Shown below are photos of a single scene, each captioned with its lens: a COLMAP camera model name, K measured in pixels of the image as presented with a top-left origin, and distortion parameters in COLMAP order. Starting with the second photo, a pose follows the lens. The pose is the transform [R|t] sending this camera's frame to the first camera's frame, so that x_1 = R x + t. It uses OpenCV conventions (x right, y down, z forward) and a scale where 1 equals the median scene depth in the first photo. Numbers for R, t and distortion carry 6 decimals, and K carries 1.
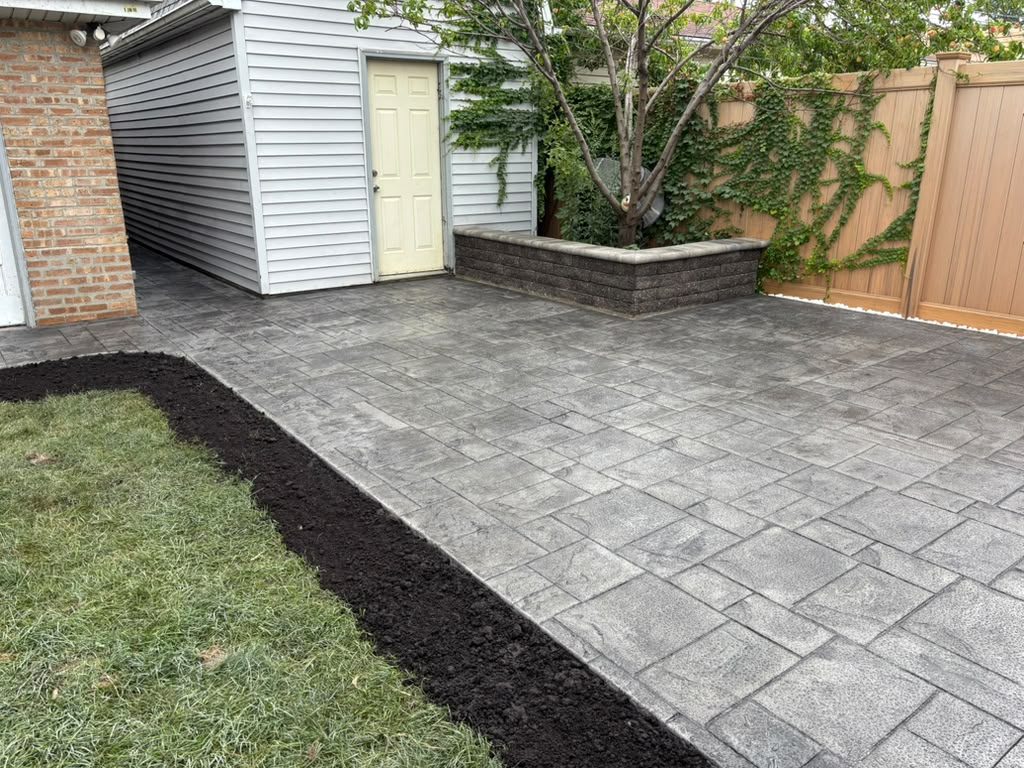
lens RADIAL K [[772.9, 0, 519.1], [0, 772.9, 392.0], [0, 0, 1]] dist [0.054727, -0.065113]
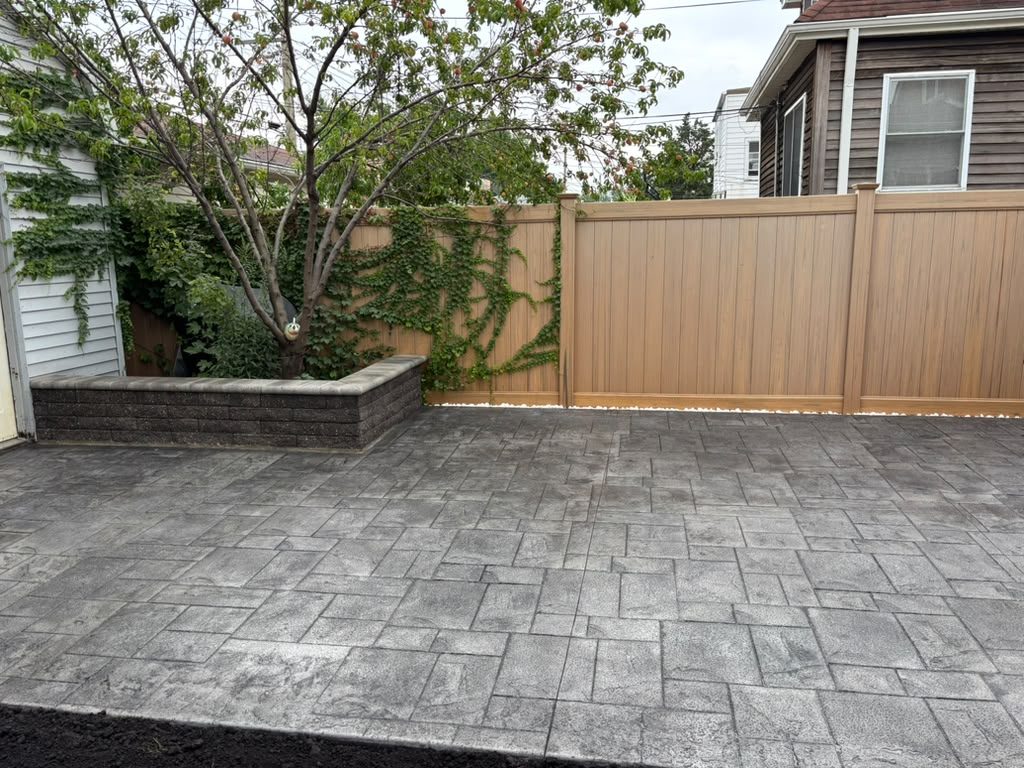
lens RADIAL K [[772.9, 0, 520.8], [0, 772.9, 379.2], [0, 0, 1]] dist [0.054727, -0.065113]
pose [[0.721193, -0.128511, 0.680710, -0.326967], [0.223599, 0.973230, -0.053162, -0.086334], [-0.655655, 0.190546, 0.730622, 0.177797]]
